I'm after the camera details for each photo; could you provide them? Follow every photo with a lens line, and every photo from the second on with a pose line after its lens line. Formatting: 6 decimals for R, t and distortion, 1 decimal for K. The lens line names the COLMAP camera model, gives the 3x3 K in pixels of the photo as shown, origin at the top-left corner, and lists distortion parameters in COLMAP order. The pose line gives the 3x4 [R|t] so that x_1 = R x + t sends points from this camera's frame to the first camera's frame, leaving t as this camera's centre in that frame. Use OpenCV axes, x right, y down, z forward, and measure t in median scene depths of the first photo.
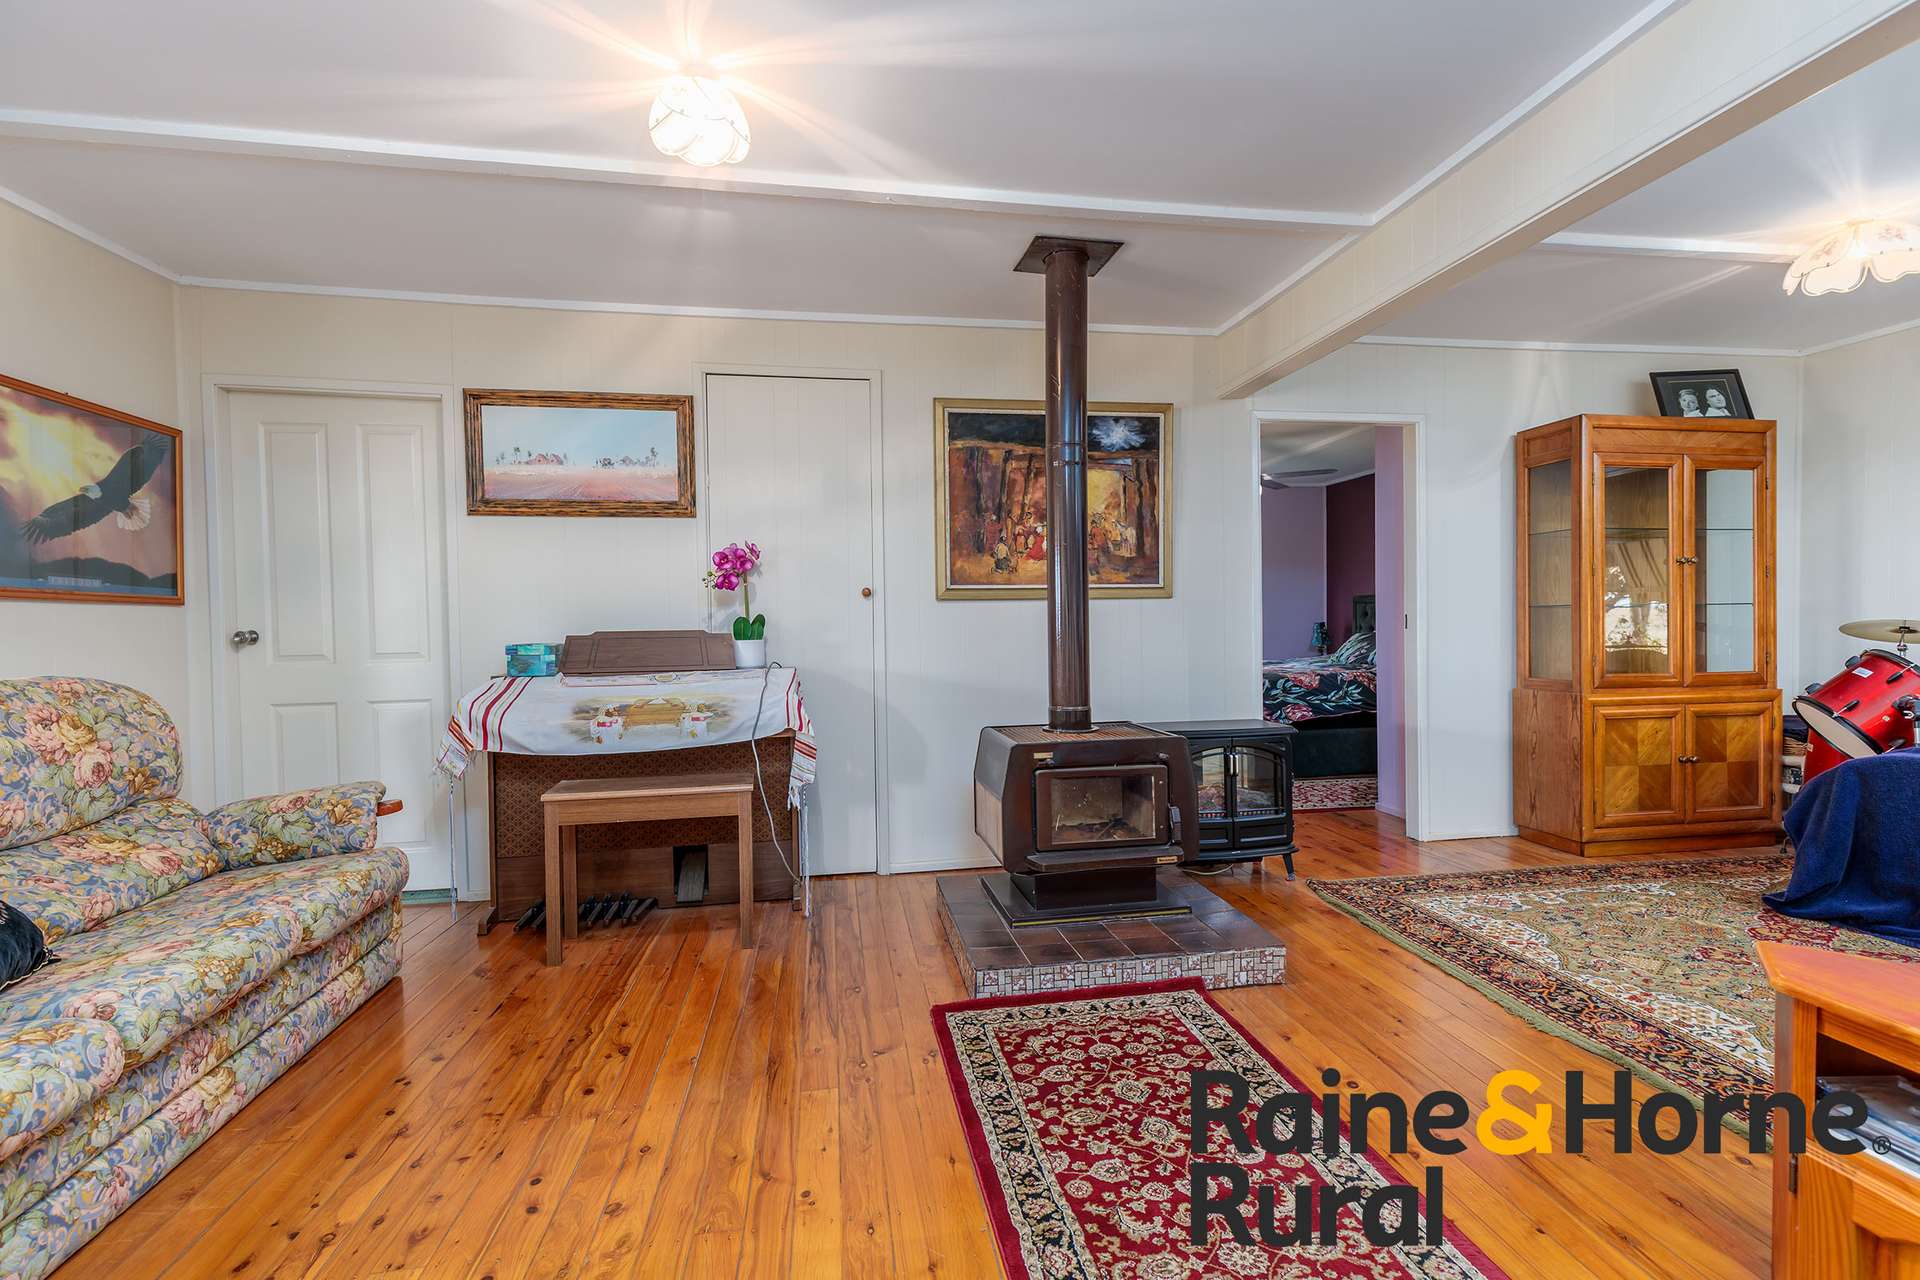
lens RADIAL K [[874.2, 0, 968.8], [0, 874.2, 646.4], [0, 0, 1]] dist [0.003364, -0.000128]
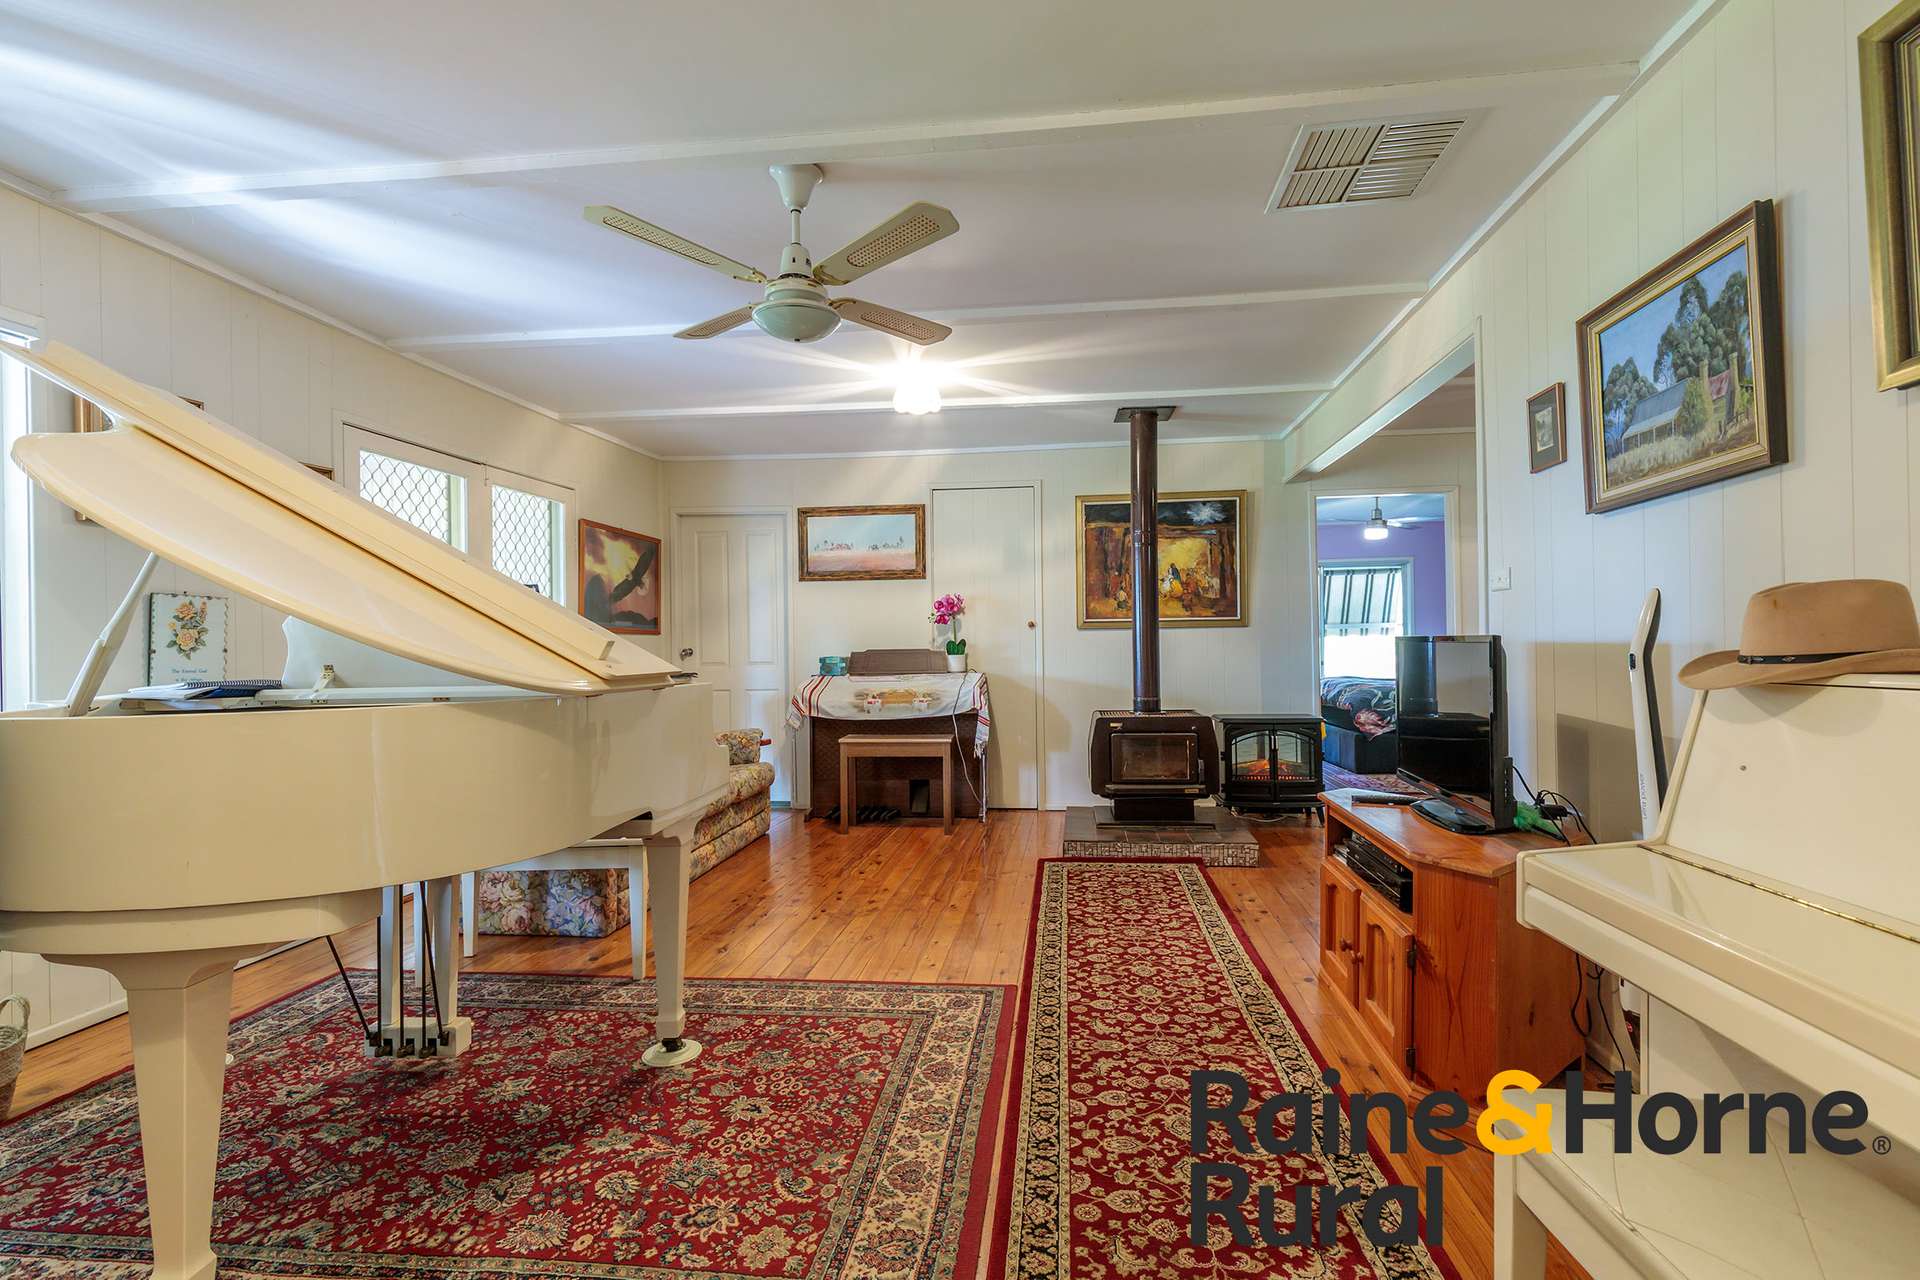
lens RADIAL K [[874.2, 0, 968.8], [0, 874.2, 646.4], [0, 0, 1]] dist [0.003364, -0.000128]
pose [[0.958285, 0.001146, -0.285813, 0.245074], [-0.007776, 0.999726, -0.022063, 0.012749], [0.285710, 0.023365, 0.958031, -0.565697]]
